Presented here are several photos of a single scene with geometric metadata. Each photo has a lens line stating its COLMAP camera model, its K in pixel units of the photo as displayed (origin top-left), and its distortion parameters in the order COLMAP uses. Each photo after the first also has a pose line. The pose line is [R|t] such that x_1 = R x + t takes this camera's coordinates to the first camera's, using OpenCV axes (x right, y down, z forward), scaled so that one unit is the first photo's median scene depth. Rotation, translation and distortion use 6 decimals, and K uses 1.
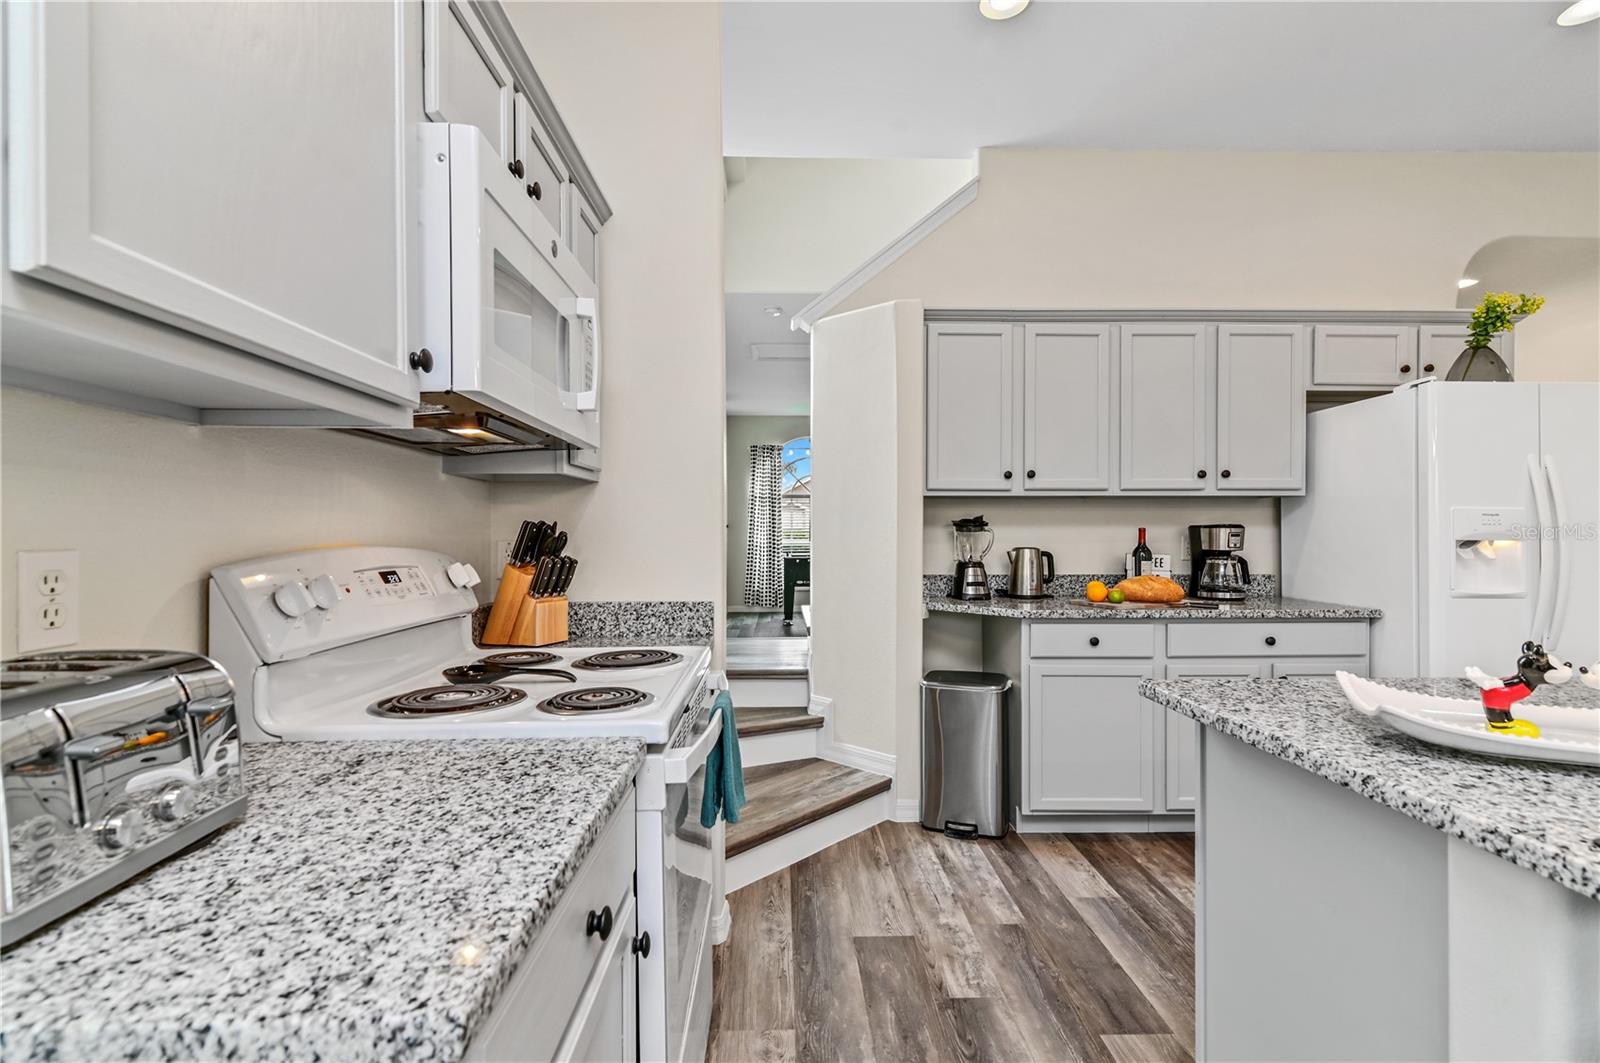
lens RADIAL K [[747.1, 0, 804.5], [0, 747.1, 535.2], [0, 0, 1]] dist [0.014567, -0.005209]
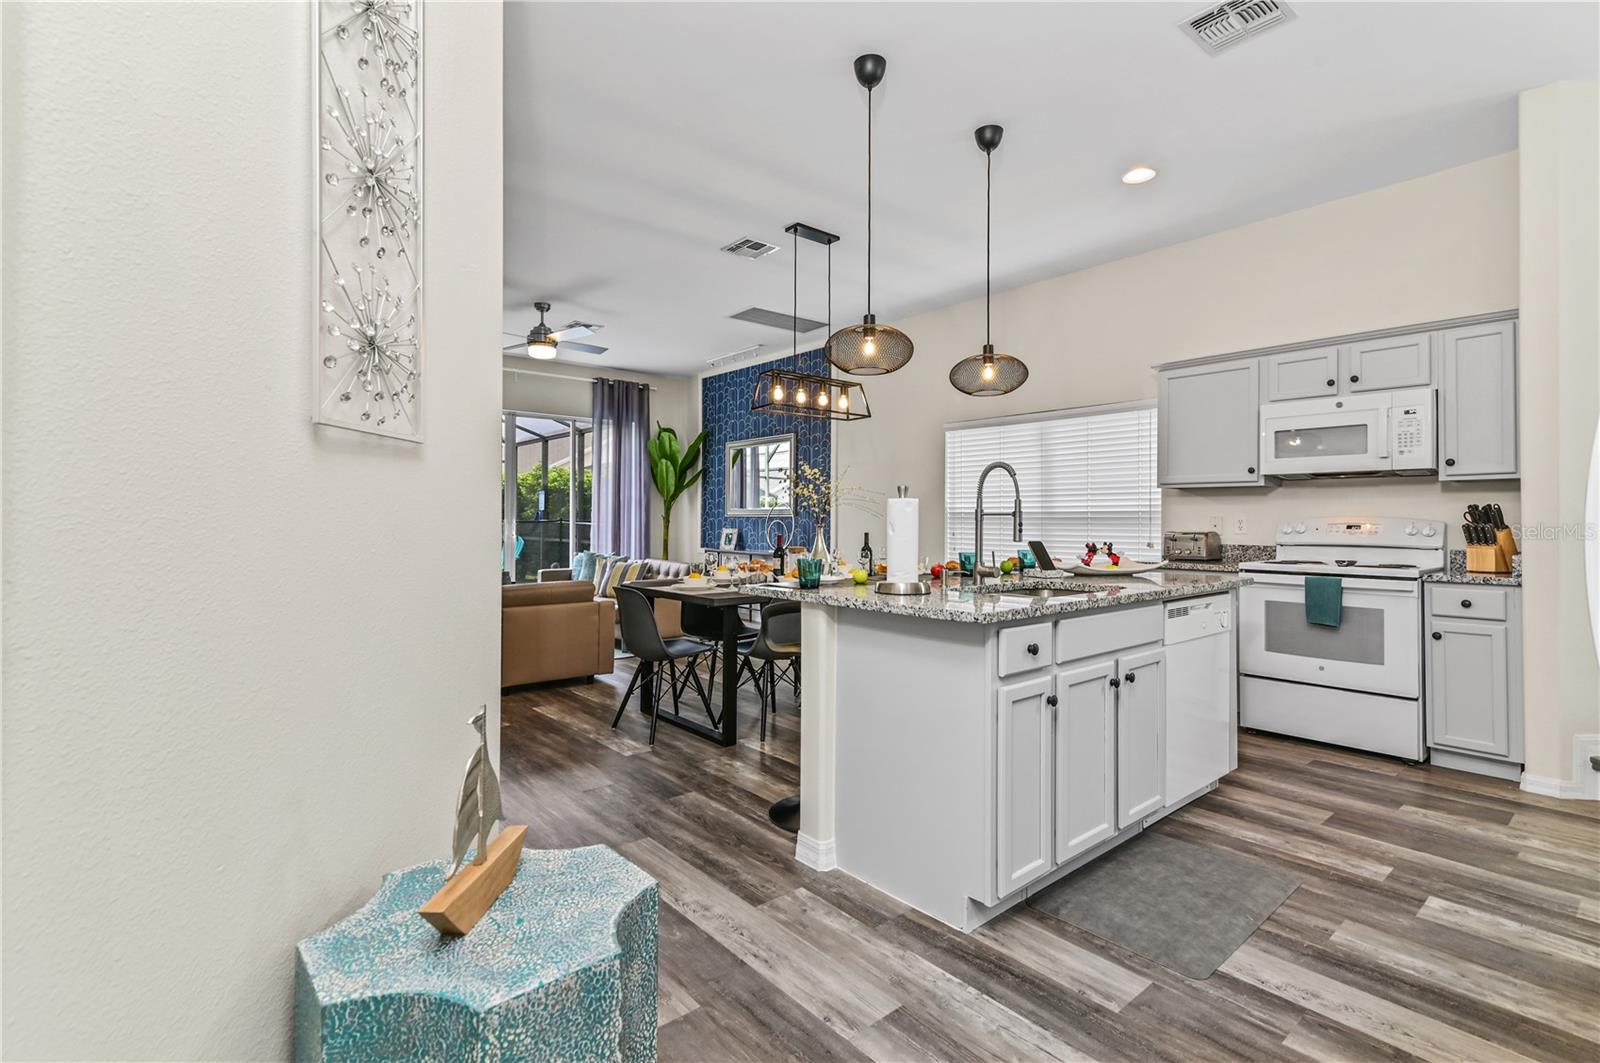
lens RADIAL K [[755.1, 0, 800.5], [0, 755.1, 510.7], [0, 0, 1]] dist [0.014344, -0.000477]
pose [[-0.778103, -0.006728, -0.628101, 1.855906], [-0.001989, 0.999964, -0.008248, 0.015779], [0.628134, -0.005168, -0.778088, 1.235871]]
